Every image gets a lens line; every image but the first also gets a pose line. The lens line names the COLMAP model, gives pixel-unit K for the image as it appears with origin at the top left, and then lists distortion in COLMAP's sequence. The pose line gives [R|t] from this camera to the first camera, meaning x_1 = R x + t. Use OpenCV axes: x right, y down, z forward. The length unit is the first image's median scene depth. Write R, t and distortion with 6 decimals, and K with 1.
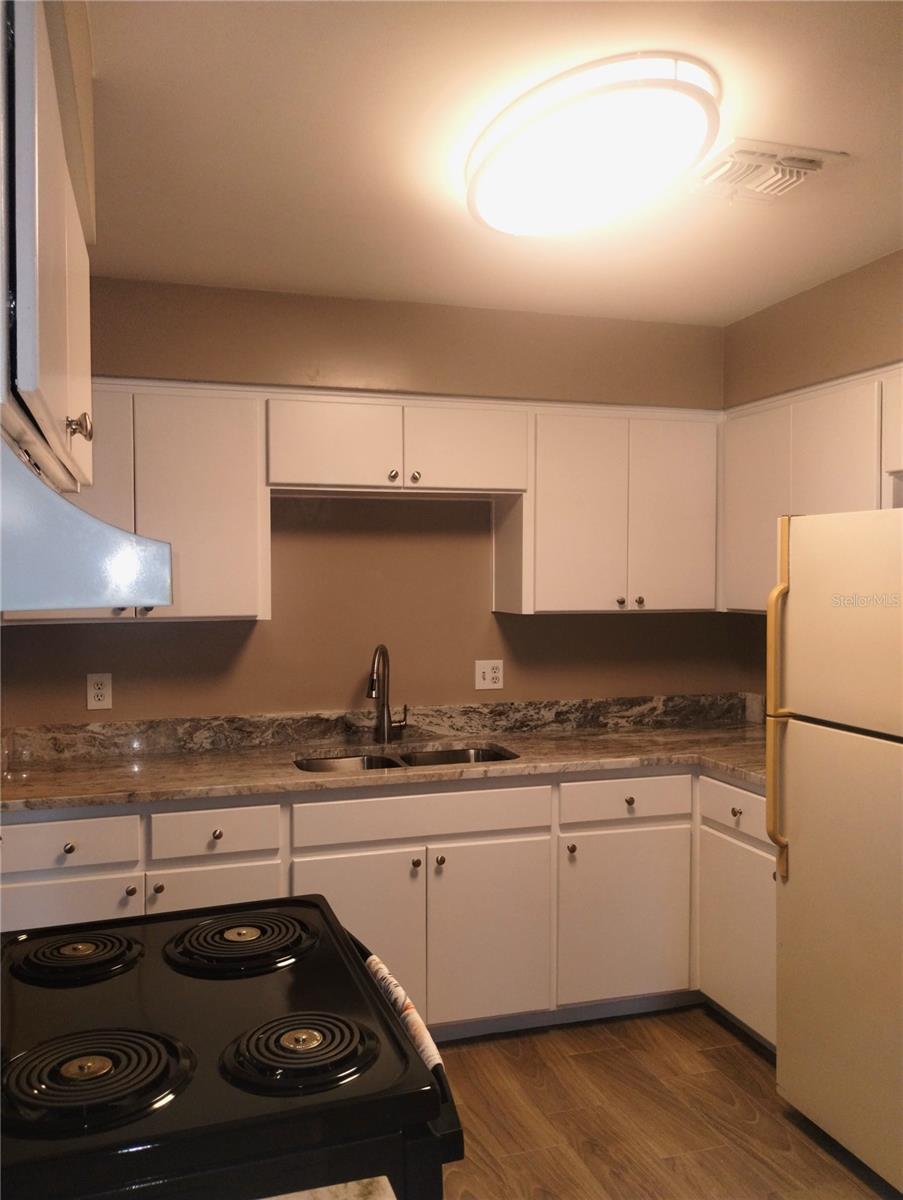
lens RADIAL K [[989.3, 0, 451.7], [0, 989.3, 605.1], [0, 0, 1]] dist [0.010675, -0.000218]
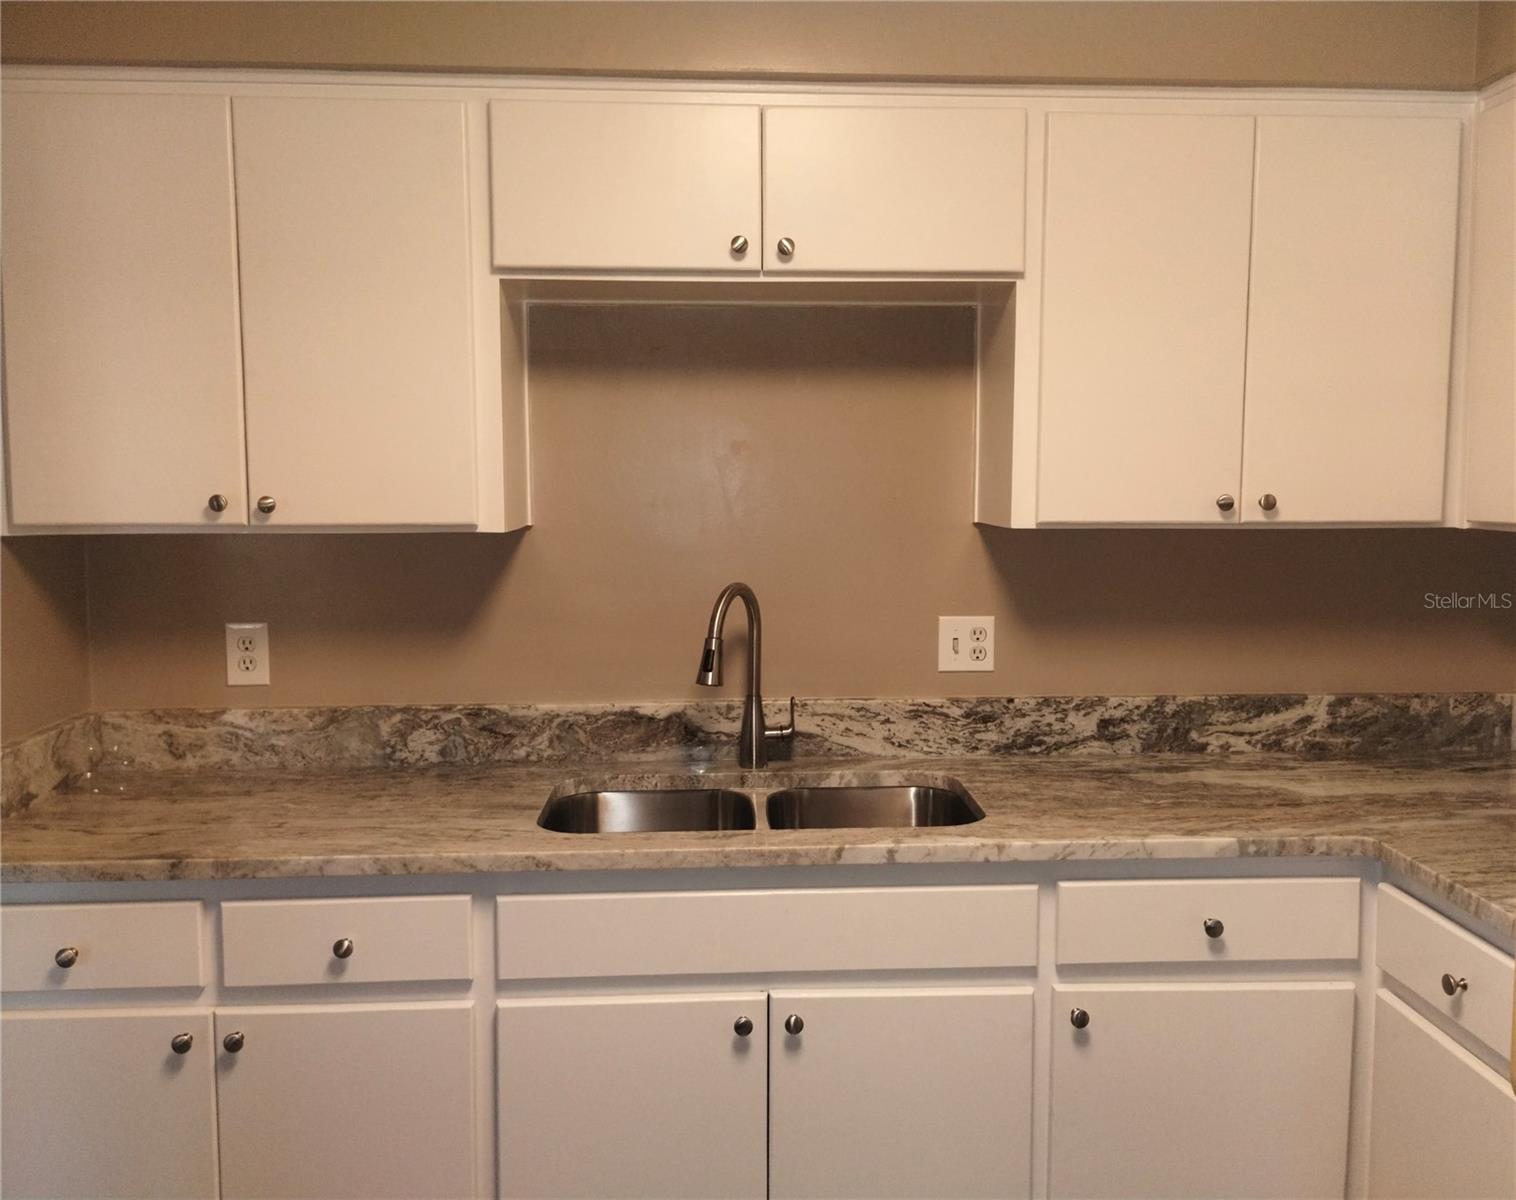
lens RADIAL K [[1376.4, 0, 758.7], [0, 1376.4, 588.8], [0, 0, 1]] dist [0.018575, -0.000862]
pose [[0.971567, 0.023333, -0.235613, 0.115071], [-0.010330, 0.998362, 0.056274, 0.002287], [0.236540, -0.052240, 0.970216, 0.305433]]
